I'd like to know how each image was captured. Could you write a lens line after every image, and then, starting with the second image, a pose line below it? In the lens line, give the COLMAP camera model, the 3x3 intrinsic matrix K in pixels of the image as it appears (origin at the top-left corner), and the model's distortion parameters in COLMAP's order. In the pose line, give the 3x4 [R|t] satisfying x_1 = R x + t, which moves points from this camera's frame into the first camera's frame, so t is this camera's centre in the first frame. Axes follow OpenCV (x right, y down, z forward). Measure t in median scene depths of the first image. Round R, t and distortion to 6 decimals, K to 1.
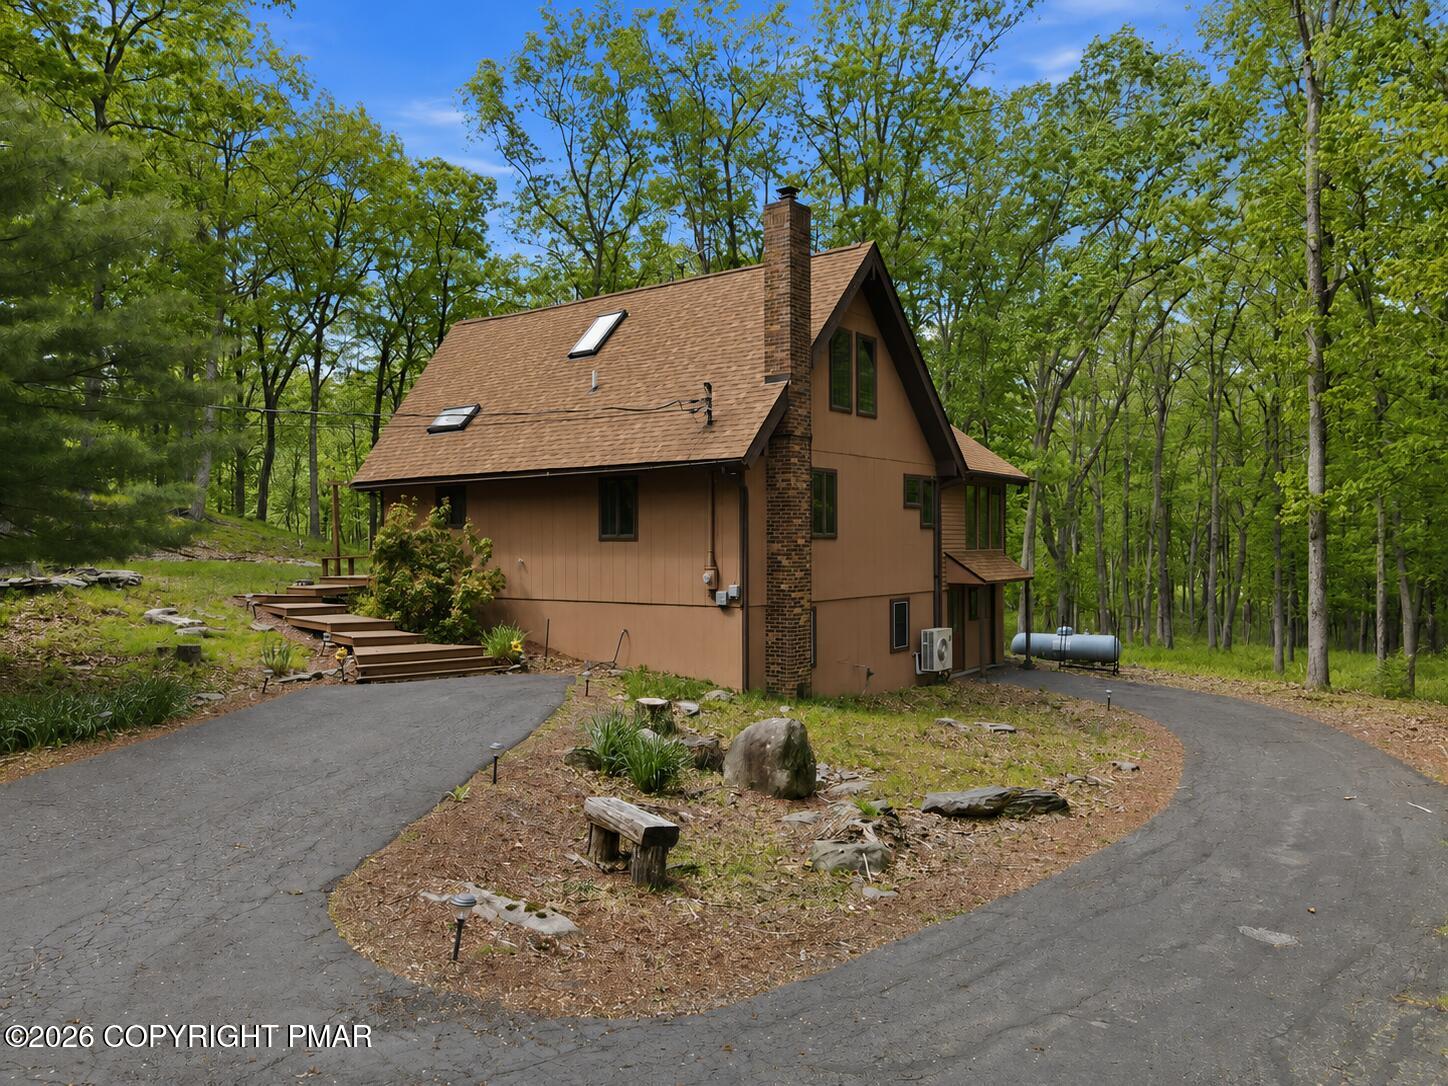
lens RADIAL K [[1107.4, 0, 724.0], [0, 1107.4, 543.0], [0, 0, 1]] dist [0.010444, 0.002664]
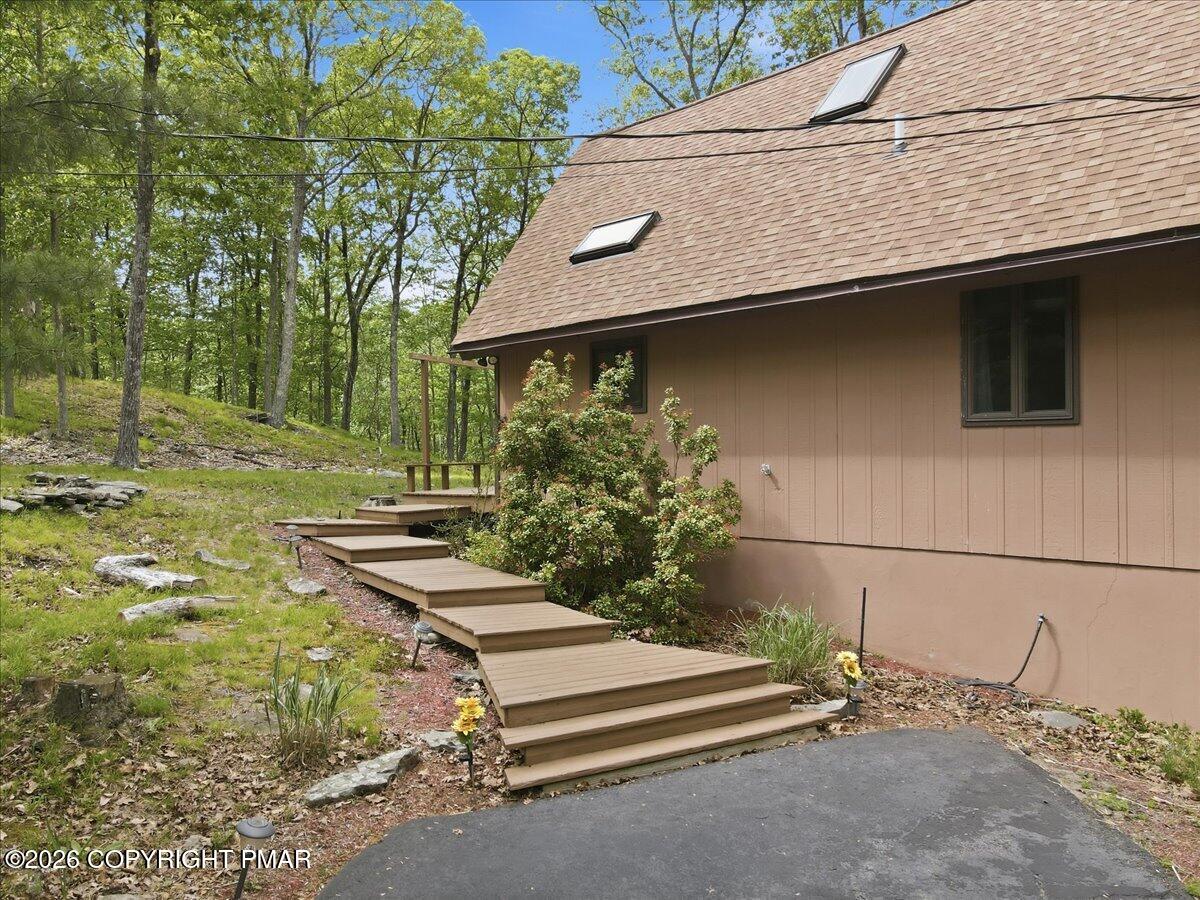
lens RADIAL K [[917.8, 0, 600.0], [0, 917.8, 450.0], [0, 0, 1]] dist [0.010444, 0.002664]
pose [[0.991203, -0.000832, -0.132348, -0.203986], [-0.000249, 0.999967, -0.008154, 0.010918], [0.132350, 0.008115, 0.991170, 0.547667]]
